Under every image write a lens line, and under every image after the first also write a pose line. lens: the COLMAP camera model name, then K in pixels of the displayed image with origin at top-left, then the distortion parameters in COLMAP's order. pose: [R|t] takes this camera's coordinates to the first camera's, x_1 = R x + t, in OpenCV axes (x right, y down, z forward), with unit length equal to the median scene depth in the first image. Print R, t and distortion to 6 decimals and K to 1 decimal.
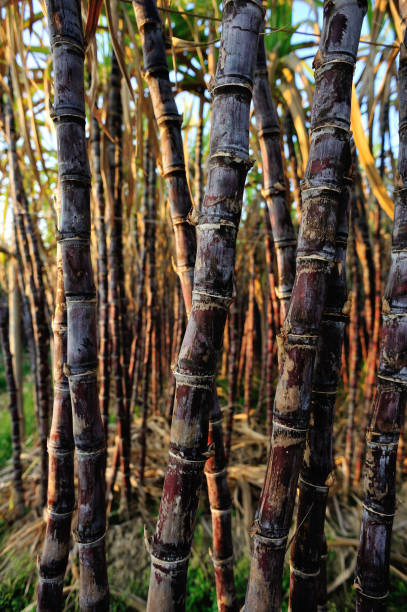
lens RADIAL K [[360.7, 0, 203.5], [0, 360.7, 306.0], [0, 0, 1]] dist [-0.103607, 0.073753]
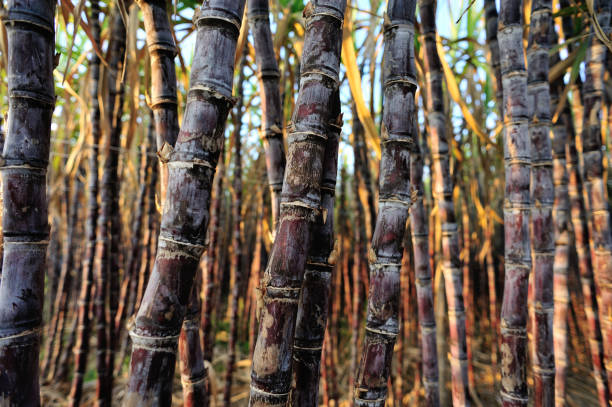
lens RADIAL K [[360.7, 0, 306.0], [0, 360.7, 203.5], [0, 0, 1]] dist [-0.103607, 0.073753]
pose [[0.967879, 0.047859, 0.246820, 0.084078], [-0.018756, 0.992724, -0.118942, -0.021441], [-0.250717, 0.110492, 0.961734, 0.066519]]
